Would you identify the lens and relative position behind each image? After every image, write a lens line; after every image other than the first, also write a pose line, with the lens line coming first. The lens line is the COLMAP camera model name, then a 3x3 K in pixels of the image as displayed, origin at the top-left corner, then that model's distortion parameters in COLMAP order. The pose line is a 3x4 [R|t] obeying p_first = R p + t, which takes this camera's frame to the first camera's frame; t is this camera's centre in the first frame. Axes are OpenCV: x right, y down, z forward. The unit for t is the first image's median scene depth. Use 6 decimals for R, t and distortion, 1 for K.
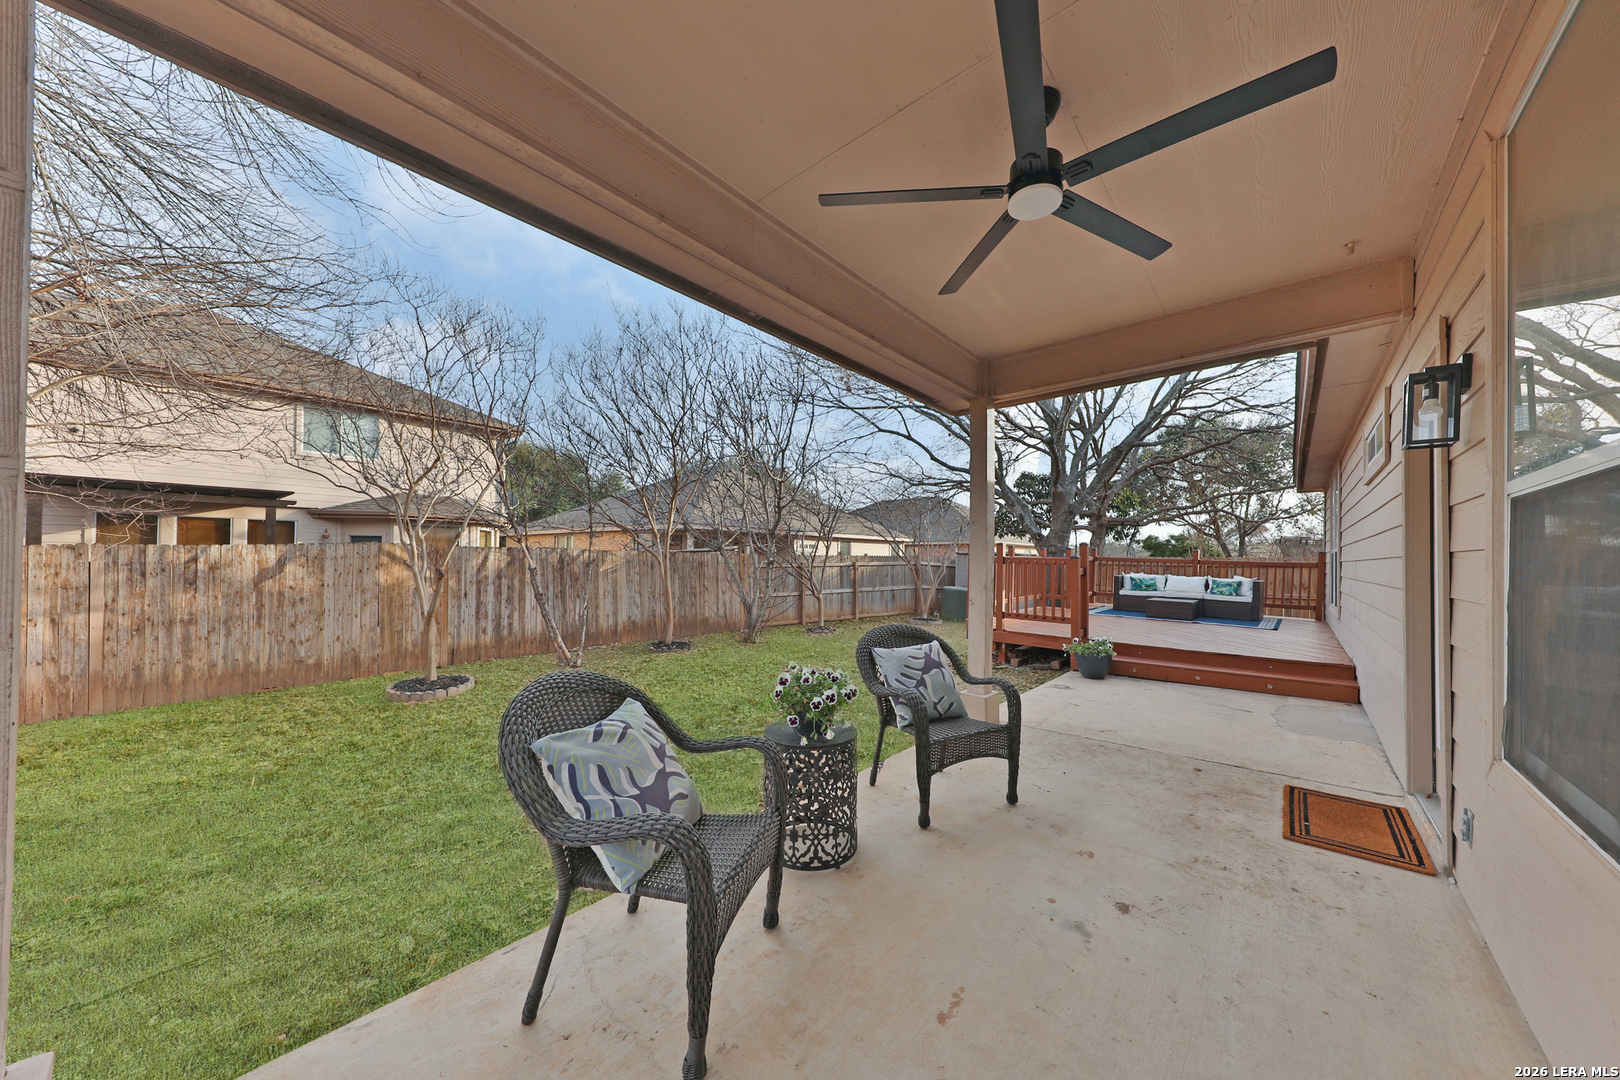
lens RADIAL K [[537.4, 0, 810.0], [0, 537.4, 540.0], [0, 0, 1]] dist [0.000794, -0.000092]
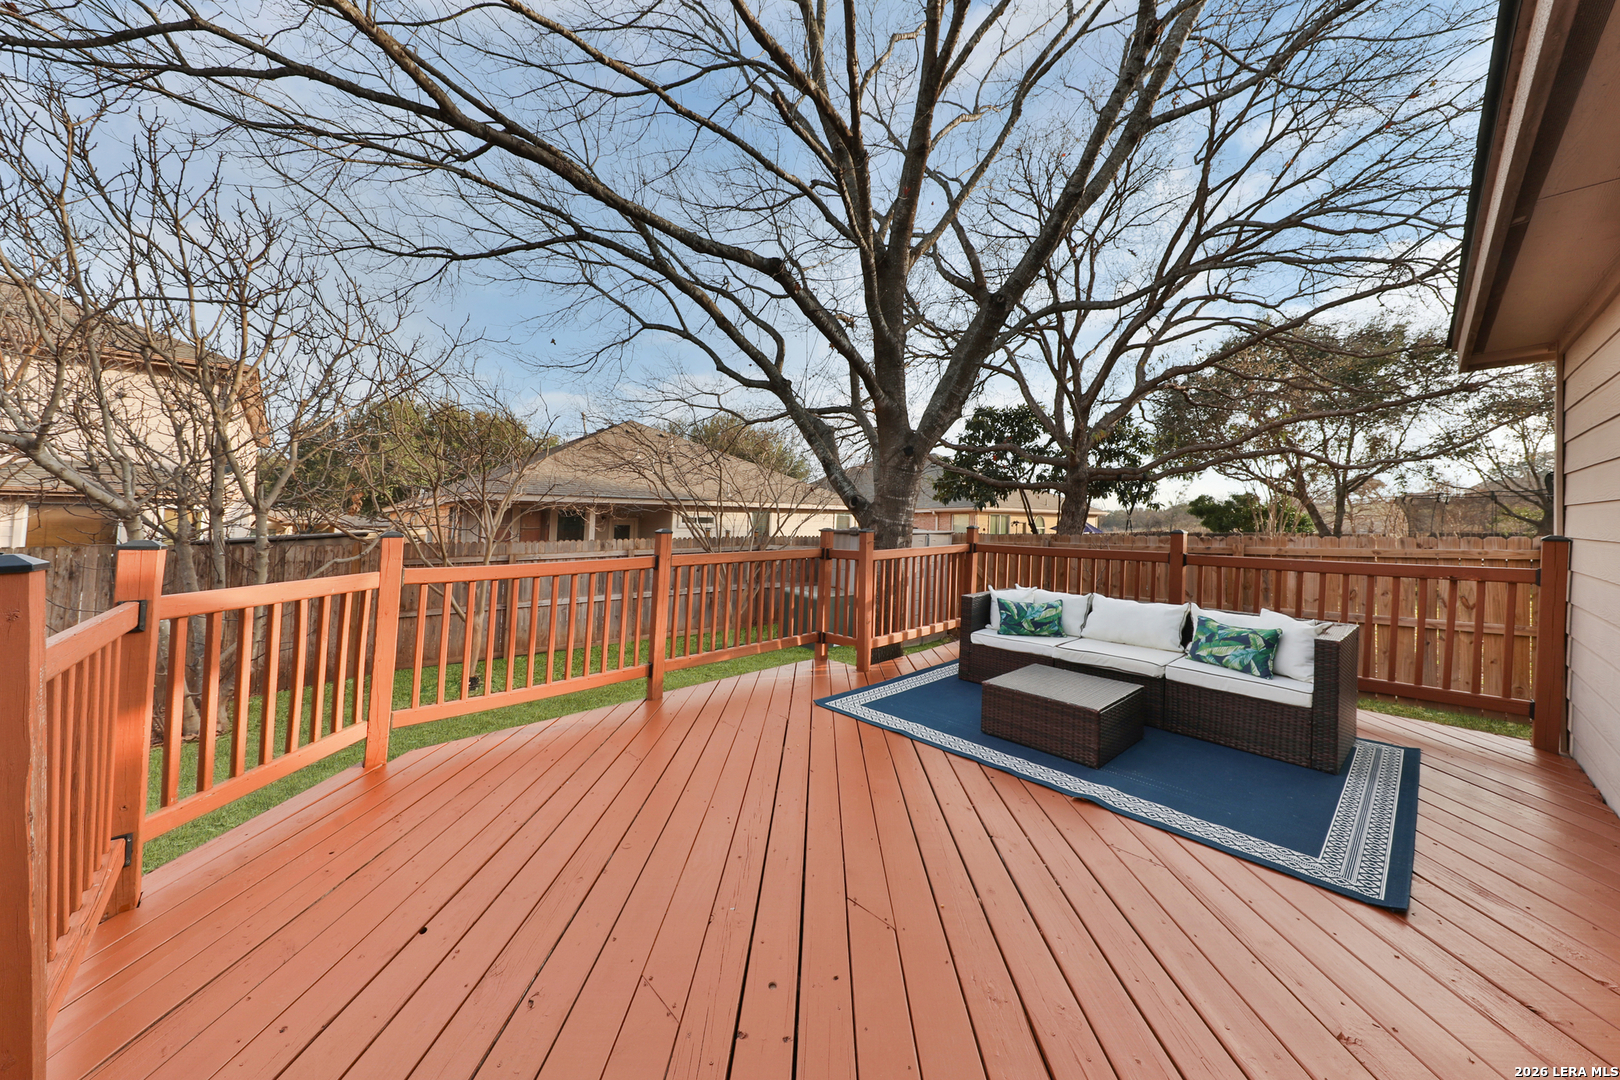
lens RADIAL K [[543.8, 0, 810.0], [0, 543.8, 514.6], [0, 0, 1]] dist [-0.000909, -0.000116]
pose [[0.993885, -0.018199, -0.108906, 0.373404], [0.019460, 0.999755, 0.010530, -0.001476], [0.108688, -0.012585, 0.993996, 0.431831]]
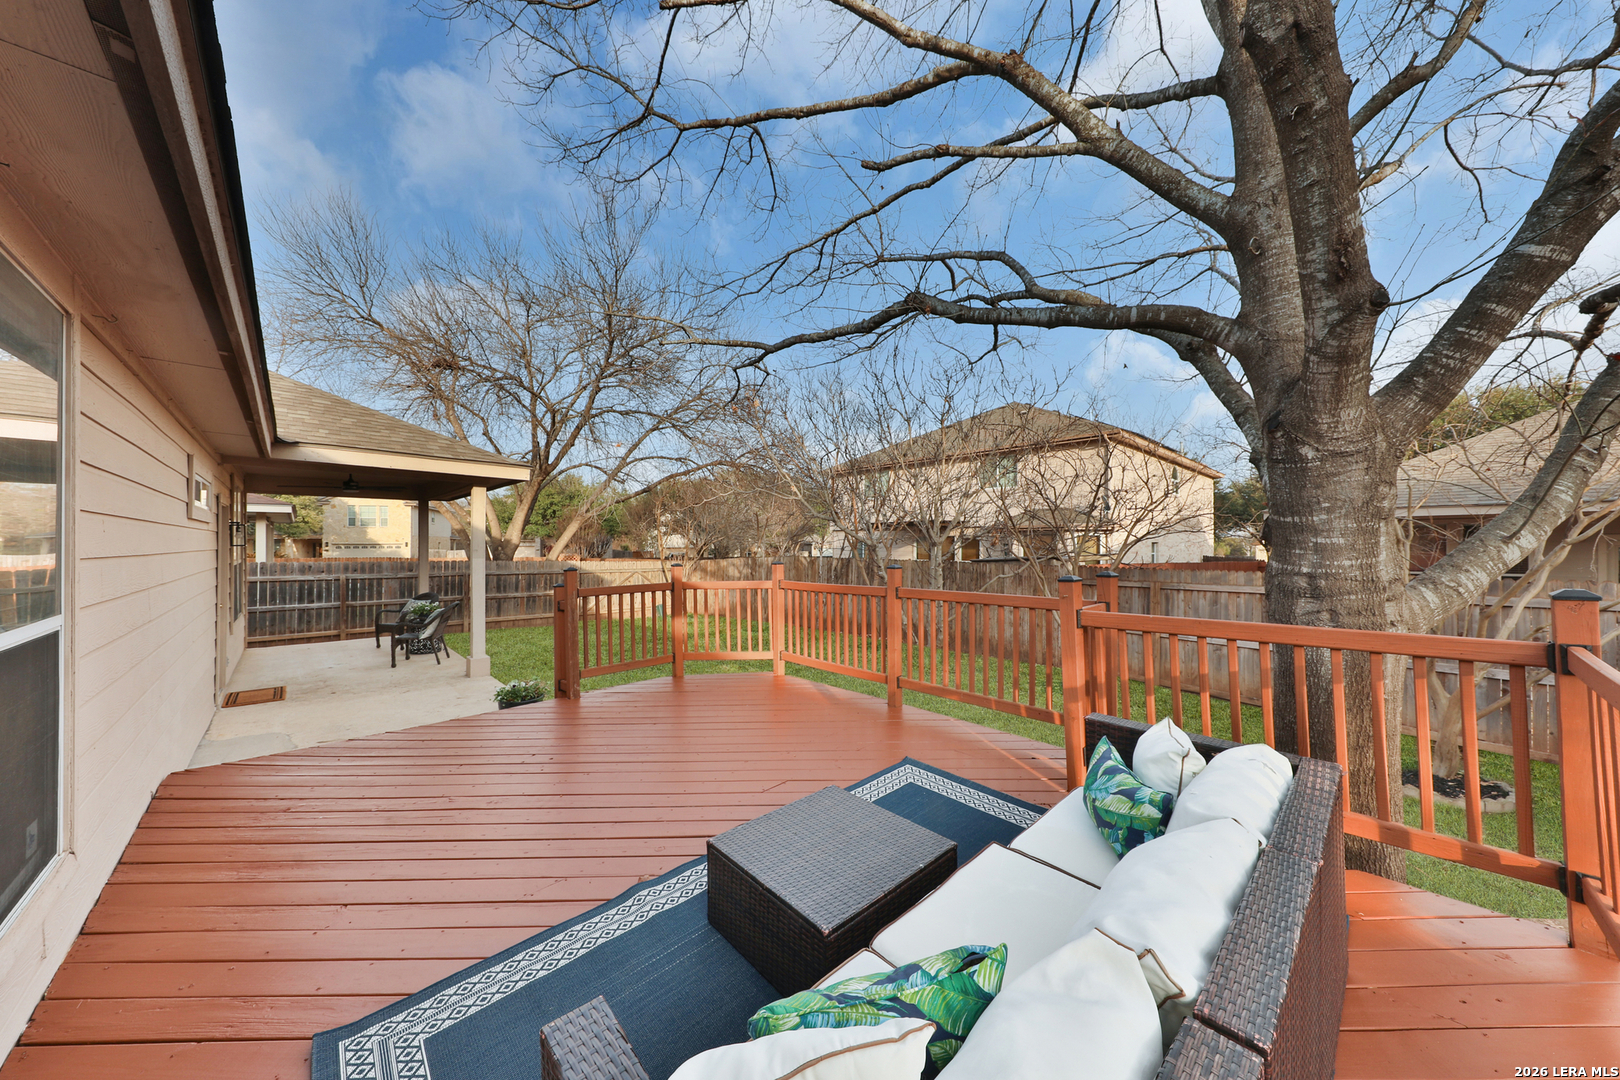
lens RADIAL K [[537.4, 0, 810.0], [0, 537.4, 540.0], [0, 0, 1]] dist [0.000794, -0.000092]
pose [[-0.076986, -0.027108, -0.996664, 0.612164], [0.022110, 0.999338, -0.028889, 0.001435], [0.996787, -0.024260, -0.076335, 0.696855]]
